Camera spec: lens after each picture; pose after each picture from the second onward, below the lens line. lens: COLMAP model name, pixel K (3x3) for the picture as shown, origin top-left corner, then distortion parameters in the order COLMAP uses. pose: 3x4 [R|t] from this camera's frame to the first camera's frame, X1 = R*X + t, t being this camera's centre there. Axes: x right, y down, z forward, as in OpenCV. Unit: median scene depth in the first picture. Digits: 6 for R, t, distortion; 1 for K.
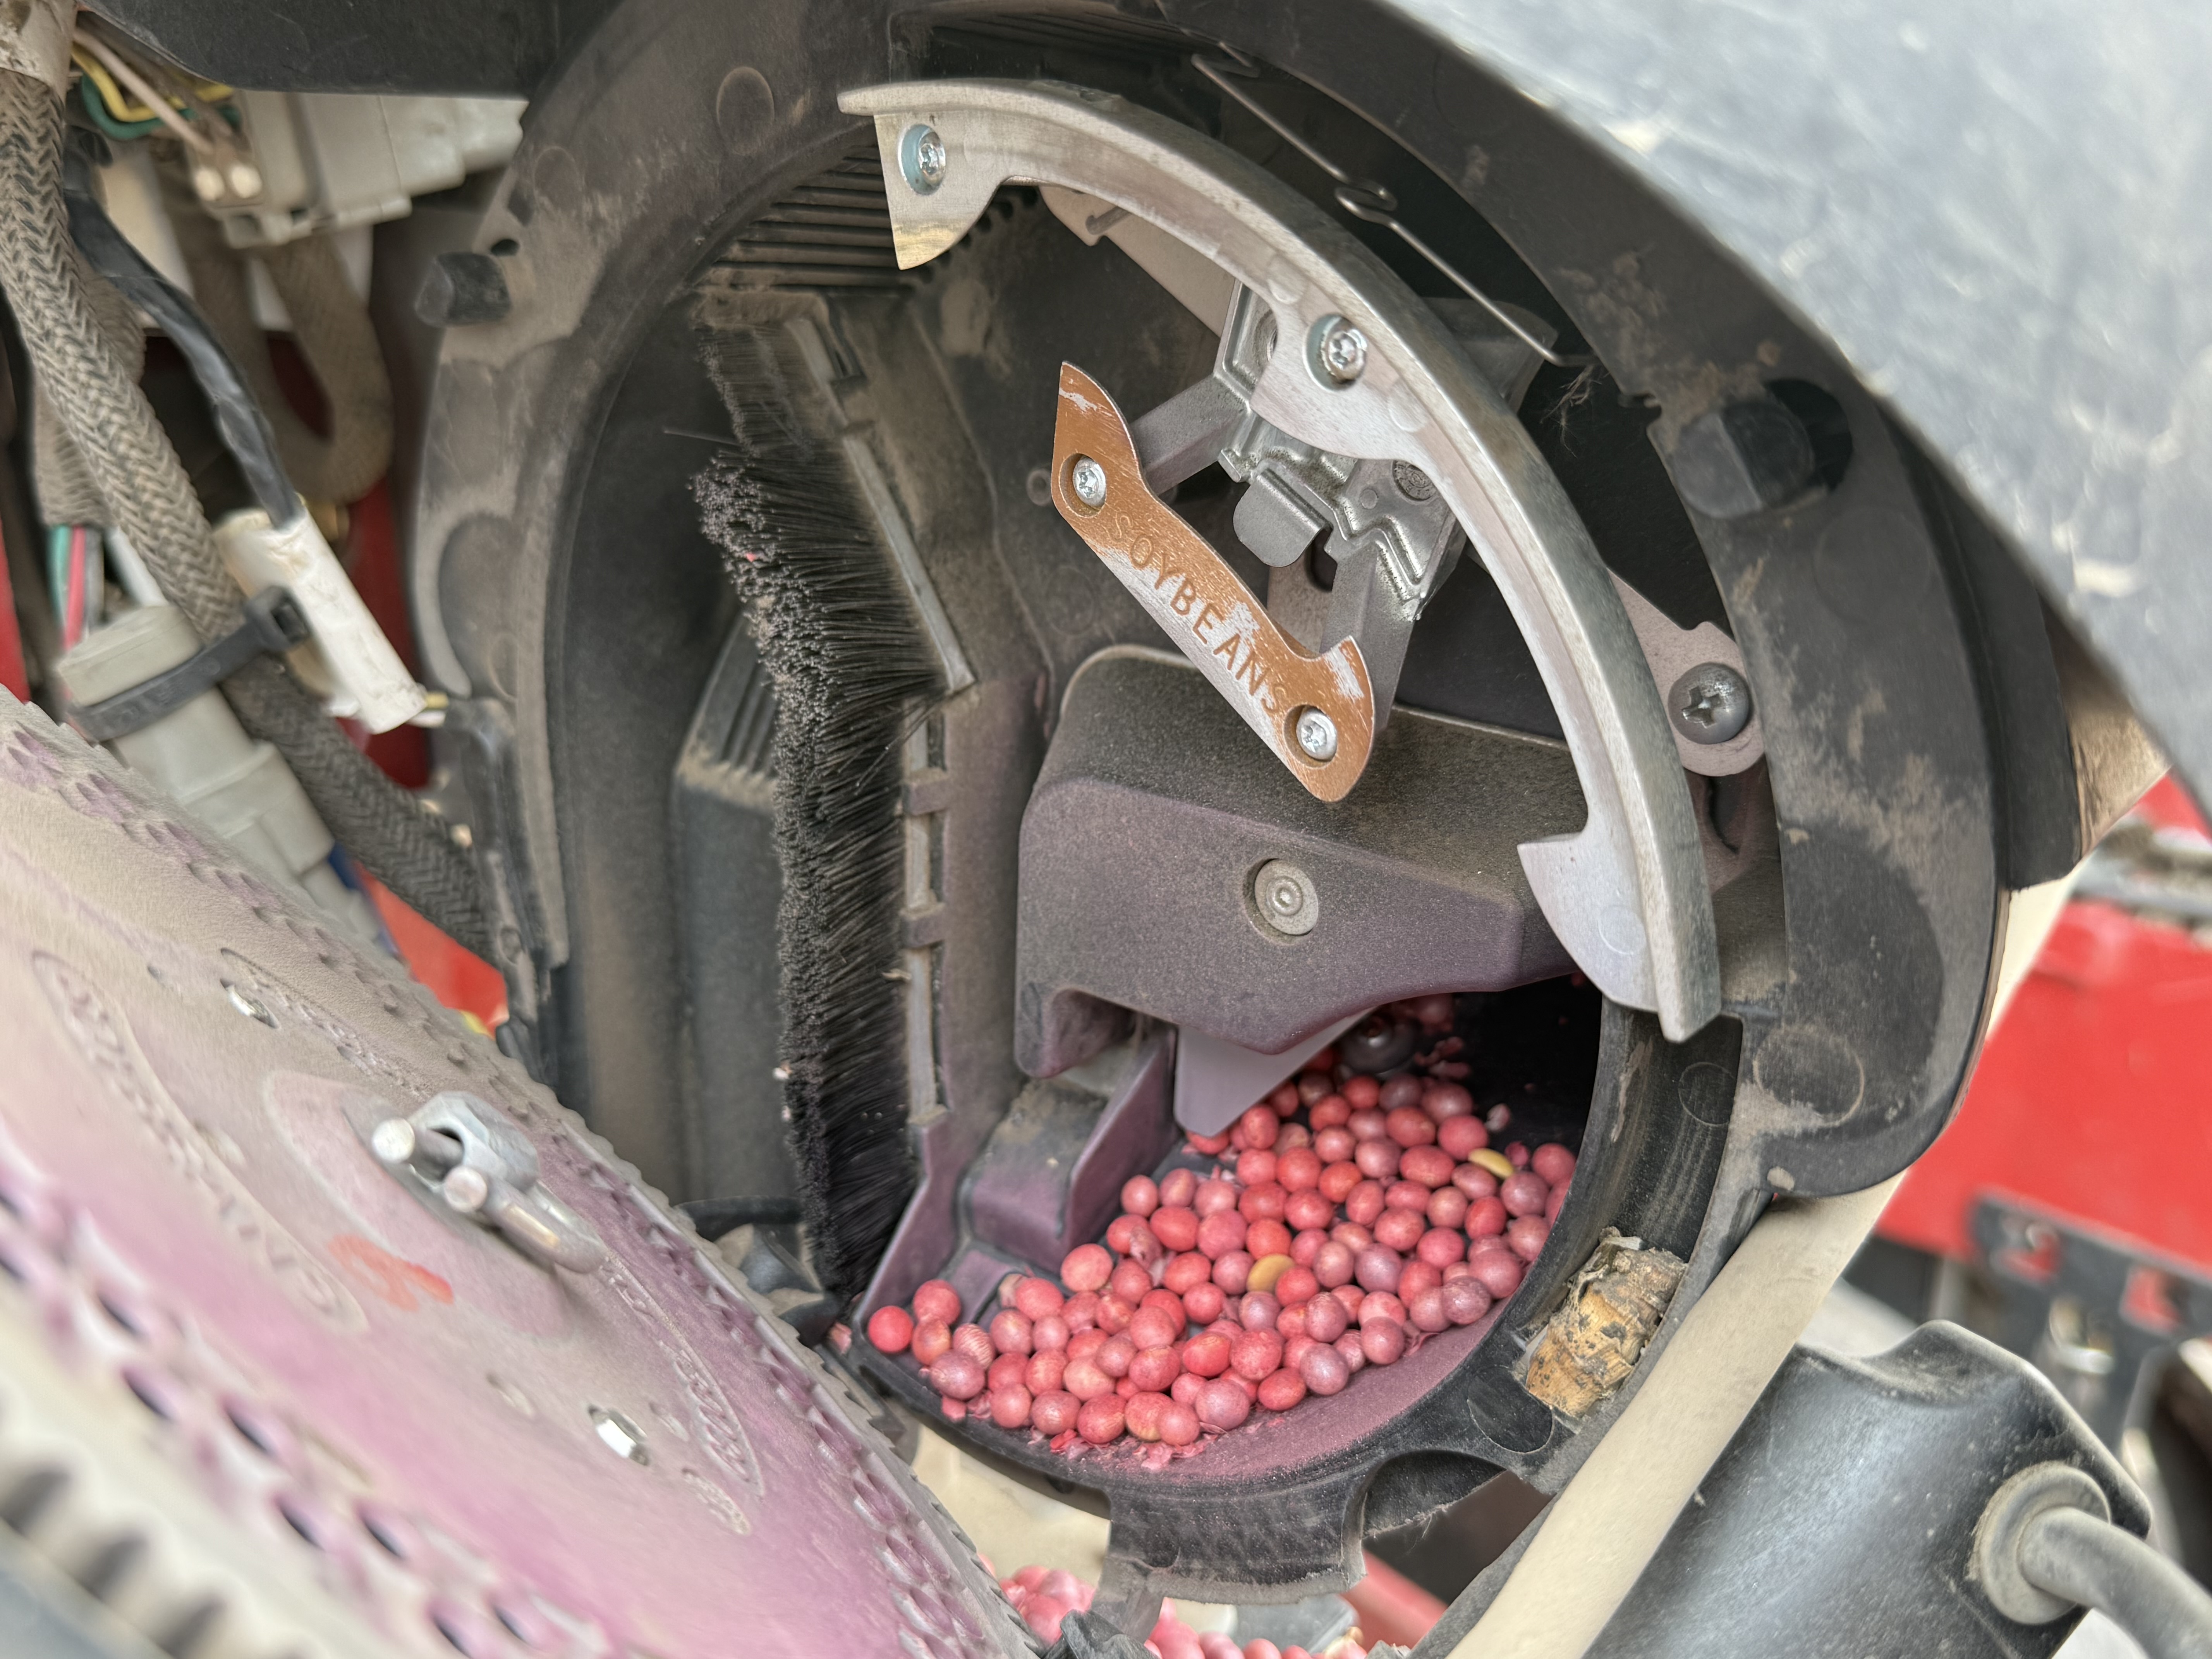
lens RADIAL K [[1945.3, 0, 1106.0], [0, 1945.3, 829.5], [0, 0, 1]] dist [0.158682, -0.380685]
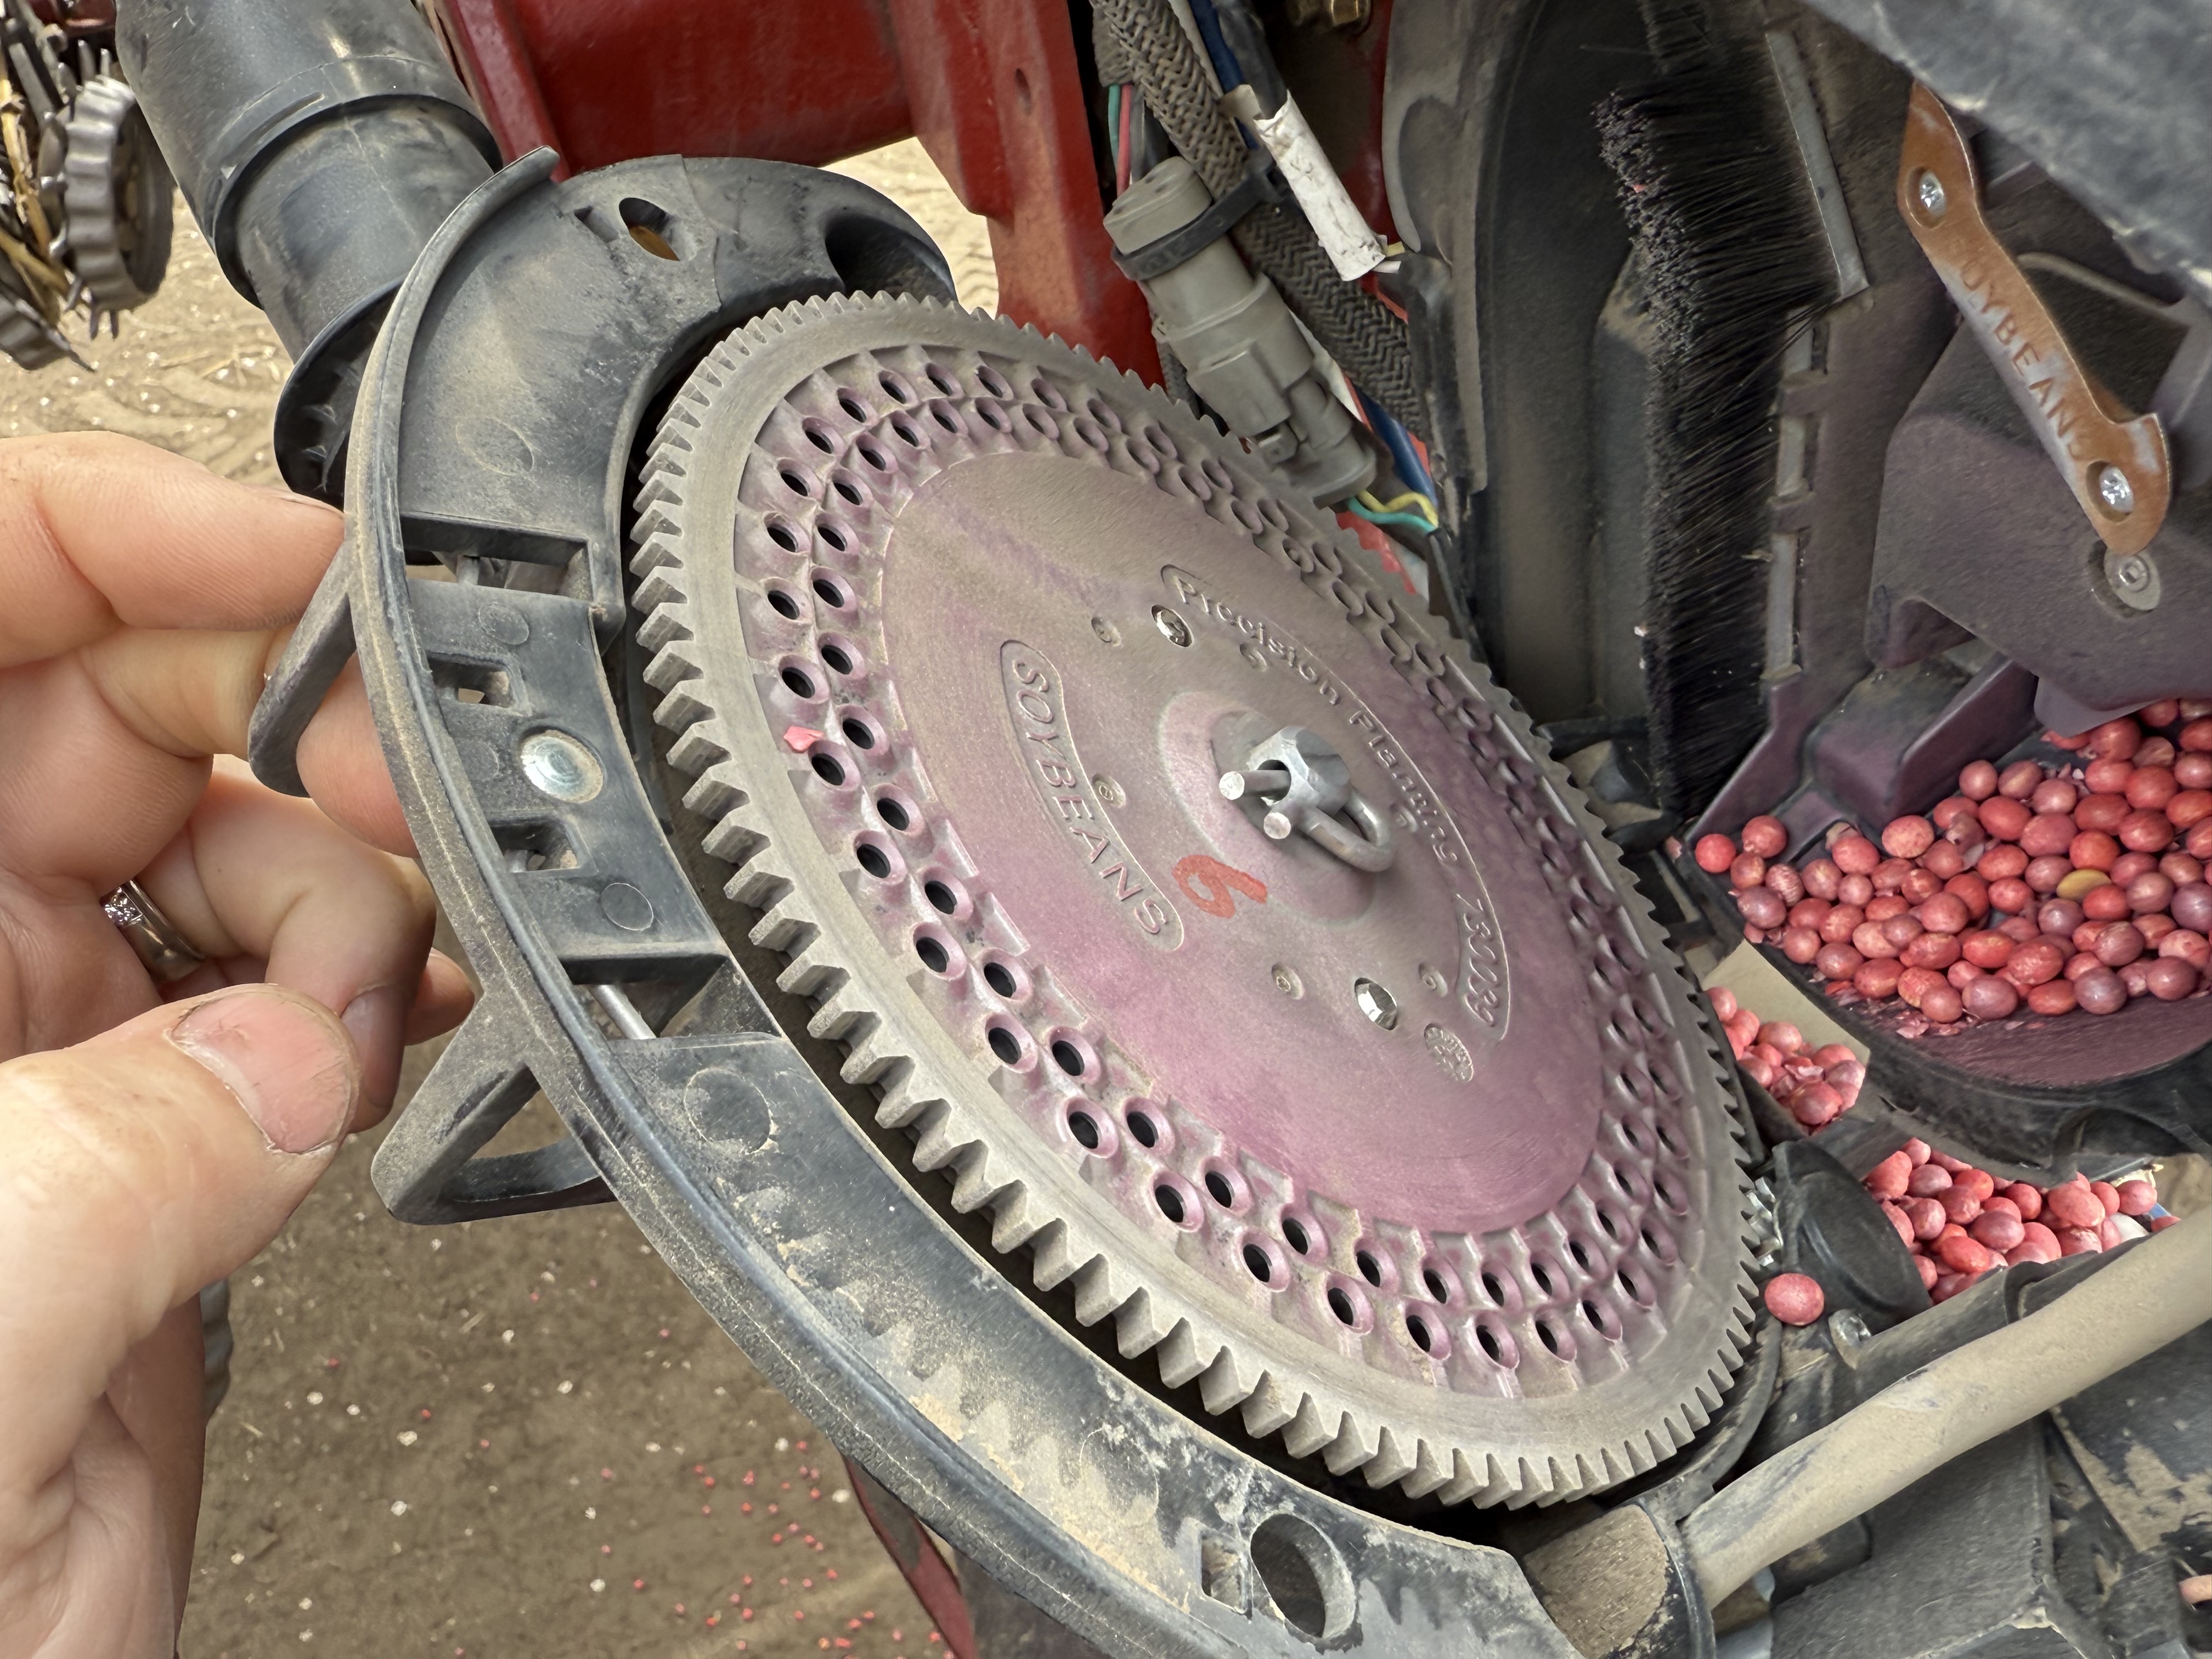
lens RADIAL K [[1929.7, 0, 1106.0], [0, 1929.7, 829.5], [0, 0, 1]] dist [-0.002723, 0.074903]
pose [[0.851340, 0.202150, -0.484103, 0.137696], [-0.002168, 0.924127, 0.382080, -0.199495], [0.524610, -0.324231, 0.787184, -0.080166]]
